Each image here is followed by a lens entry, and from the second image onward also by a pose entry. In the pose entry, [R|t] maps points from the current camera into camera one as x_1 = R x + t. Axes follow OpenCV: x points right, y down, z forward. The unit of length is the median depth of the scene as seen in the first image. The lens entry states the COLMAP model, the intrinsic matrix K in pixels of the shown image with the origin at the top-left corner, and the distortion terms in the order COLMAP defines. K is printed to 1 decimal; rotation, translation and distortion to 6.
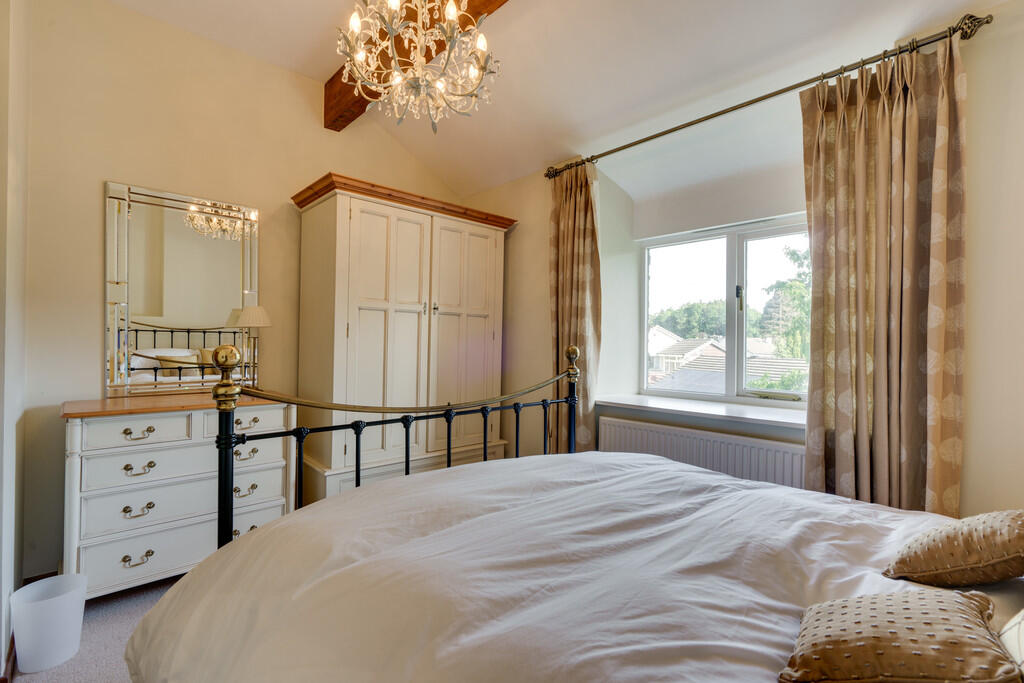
lens RADIAL K [[462.0, 0, 511.8], [0, 462.0, 343.4], [0, 0, 1]] dist [-0.005523, 0.001780]
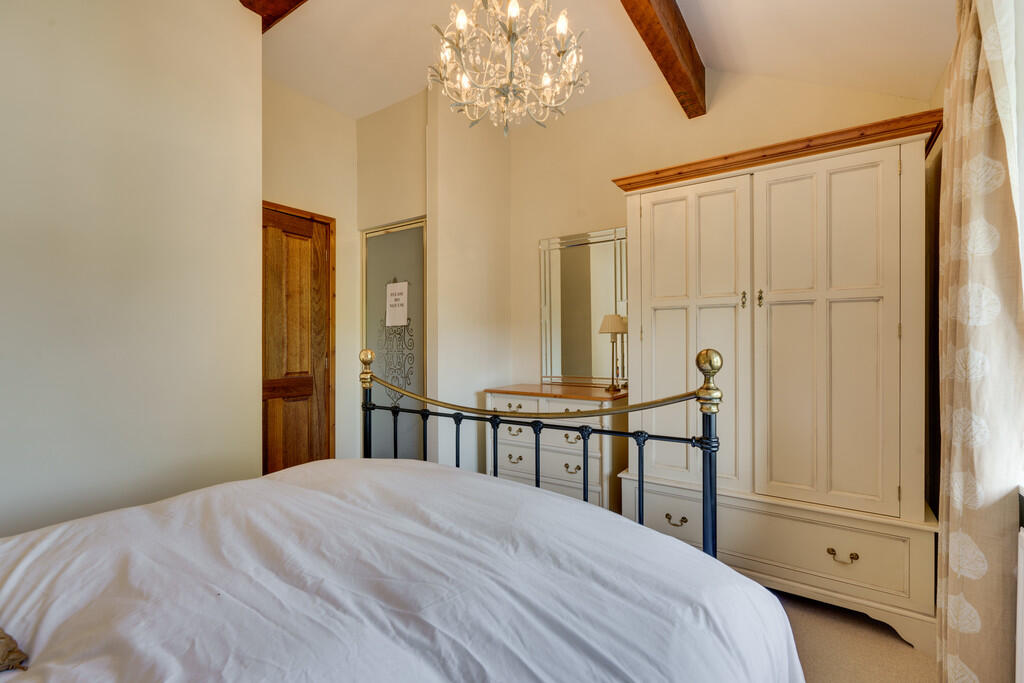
lens RADIAL K [[462.0, 0, 513.1], [0, 462.0, 344.1], [0, 0, 1]] dist [-0.005523, 0.001780]
pose [[0.219529, -0.011623, -0.975537, 0.750101], [0.006252, 0.999925, -0.010507, 0.003923], [0.975586, -0.003793, 0.219585, 0.759235]]
